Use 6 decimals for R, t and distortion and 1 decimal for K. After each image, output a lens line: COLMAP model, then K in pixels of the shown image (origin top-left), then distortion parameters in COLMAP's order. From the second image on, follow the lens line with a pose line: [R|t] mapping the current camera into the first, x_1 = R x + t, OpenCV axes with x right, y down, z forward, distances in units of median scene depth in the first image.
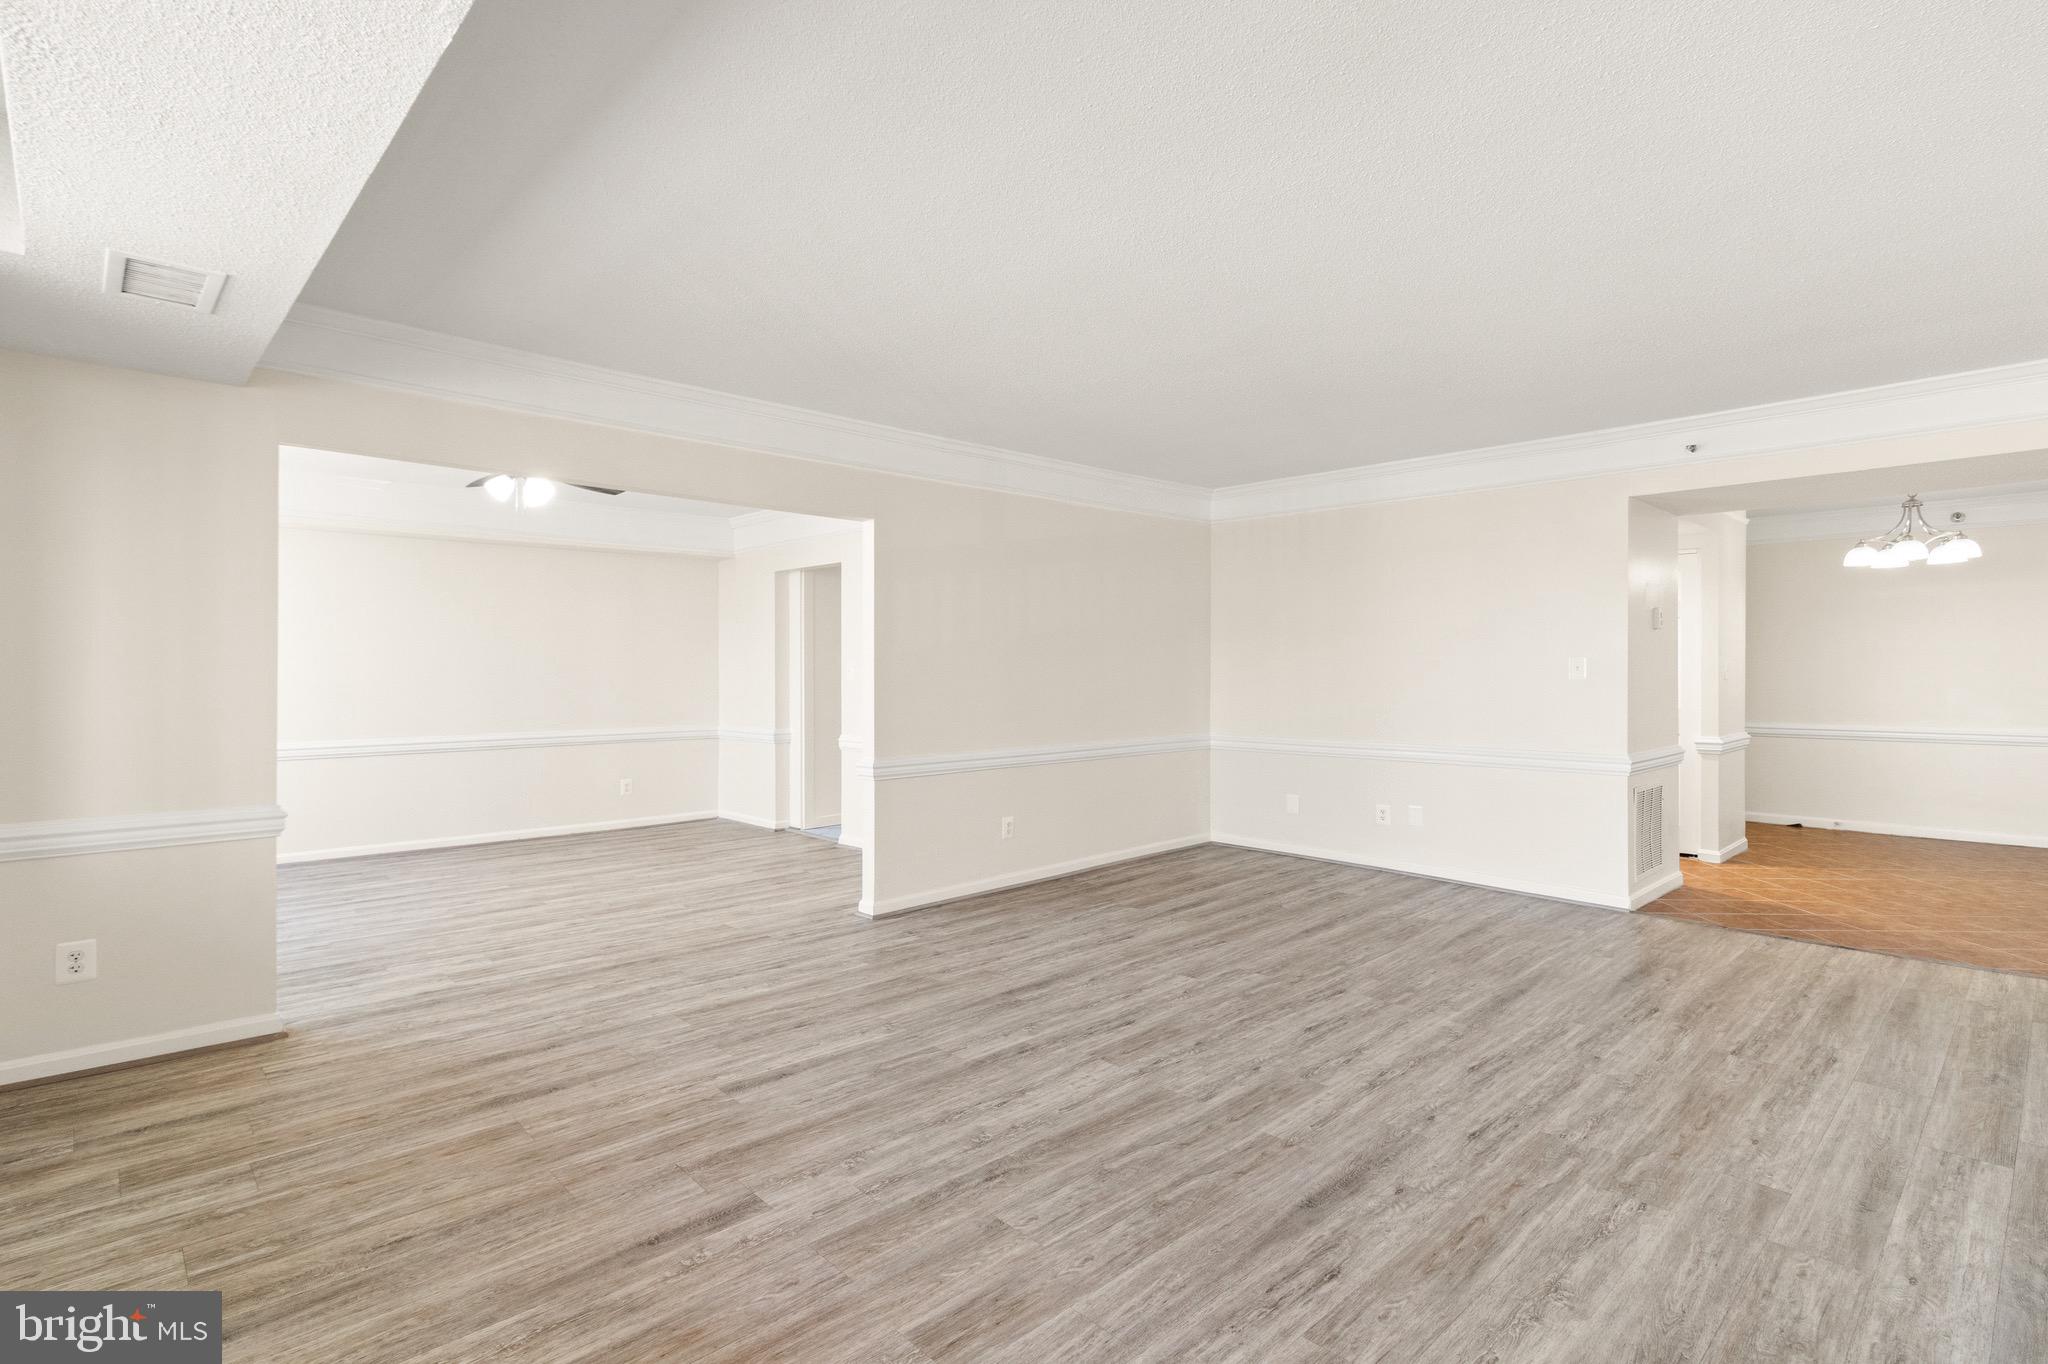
lens RADIAL K [[958.7, 0, 1027.8], [0, 958.7, 685.9], [0, 0, 1]] dist [0.000663, 0.001161]
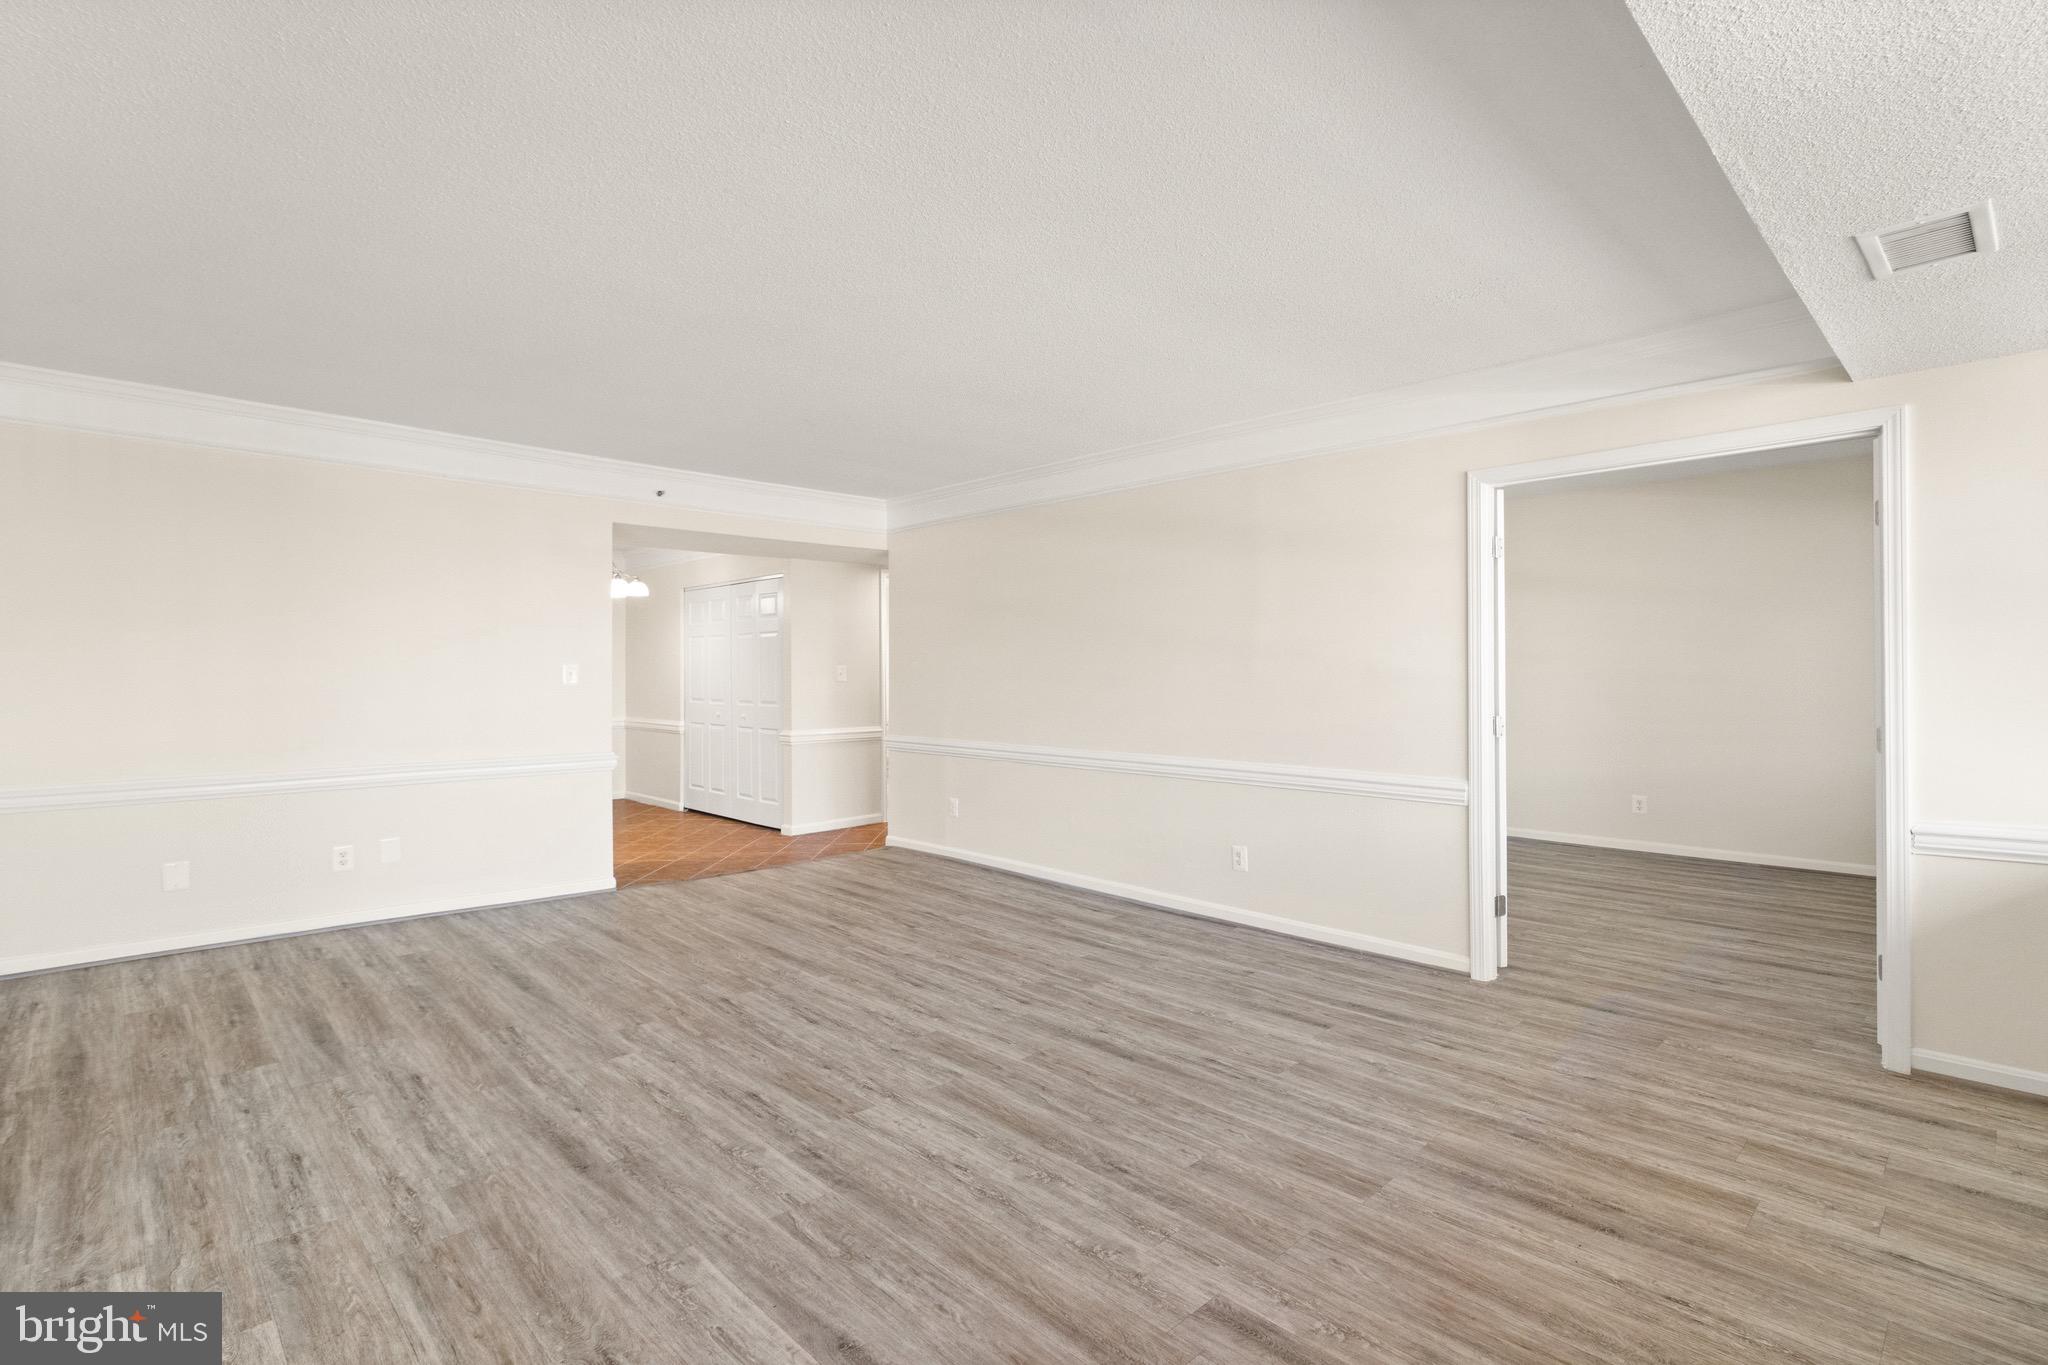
lens RADIAL K [[958.7, 0, 1023.4], [0, 958.7, 675.4], [0, 0, 1]] dist [0.000663, 0.001161]
pose [[0.013510, -0.001379, 0.999908, -0.831759], [0.017303, 0.999850, 0.001145, -0.016680], [-0.999759, 0.017286, 0.013532, 0.842069]]
